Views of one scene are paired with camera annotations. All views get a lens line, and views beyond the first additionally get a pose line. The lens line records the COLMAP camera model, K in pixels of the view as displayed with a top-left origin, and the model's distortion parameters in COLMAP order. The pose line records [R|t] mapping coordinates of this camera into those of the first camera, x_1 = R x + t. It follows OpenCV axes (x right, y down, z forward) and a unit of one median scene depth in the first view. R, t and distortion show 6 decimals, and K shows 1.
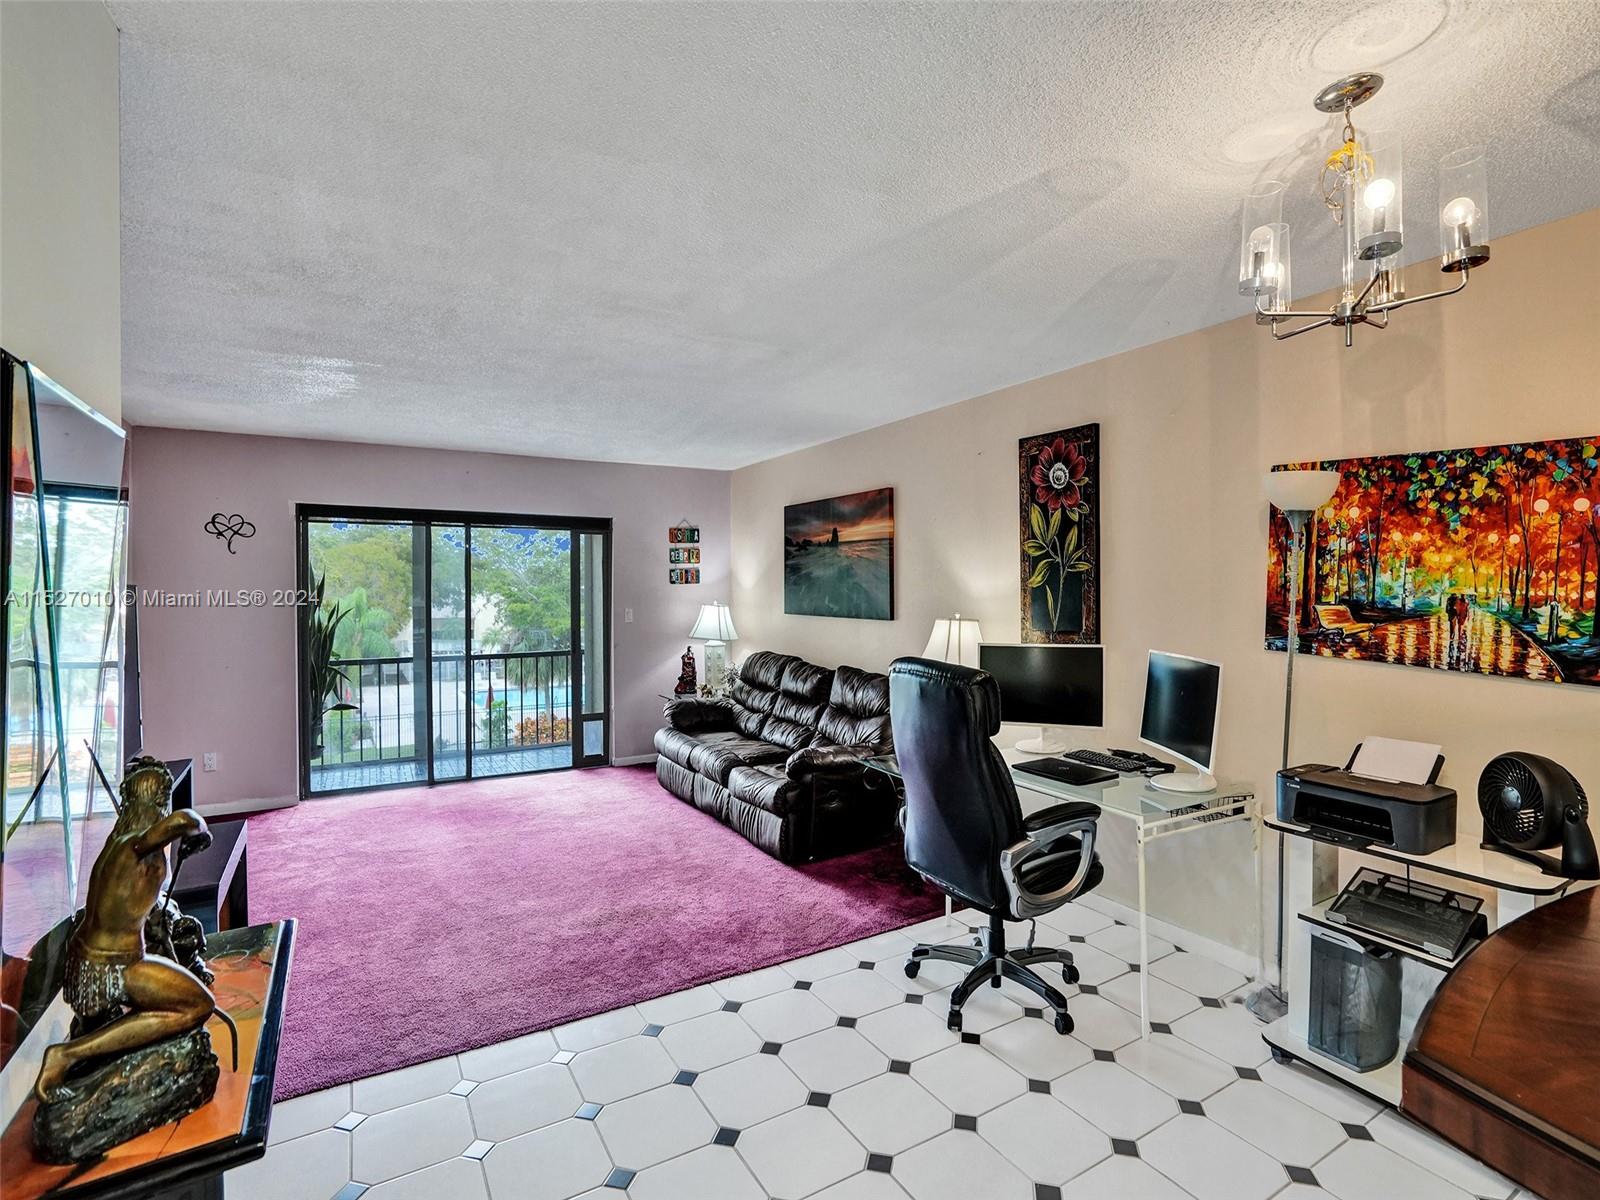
lens RADIAL K [[756.1, 0, 804.0], [0, 756.1, 607.2], [0, 0, 1]] dist [-0.057979, 0.026484]
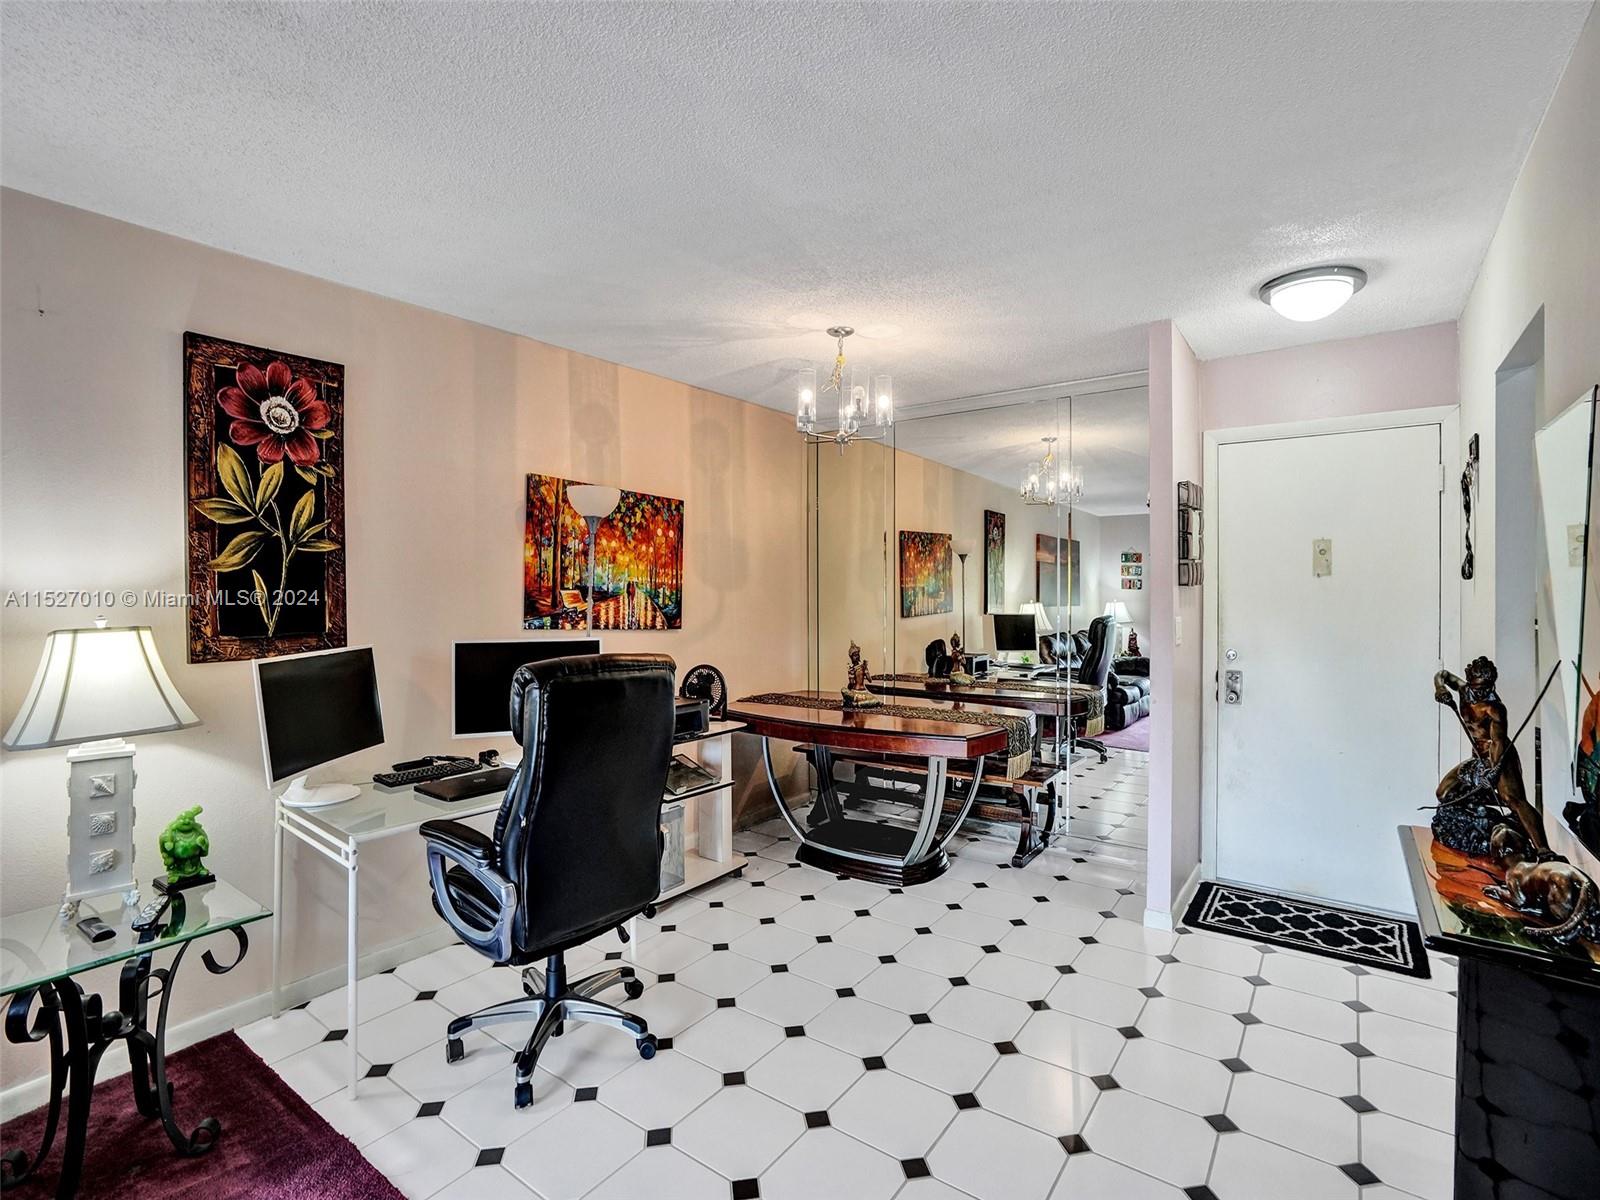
lens RADIAL K [[756.1, 0, 804.0], [0, 756.1, 607.2], [0, 0, 1]] dist [-0.057979, 0.026484]
pose [[-0.381515, -0.024489, 0.924038, -0.699800], [0.023905, 0.999053, 0.036347, -0.011290], [-0.924054, 0.035956, -0.380568, 1.153317]]
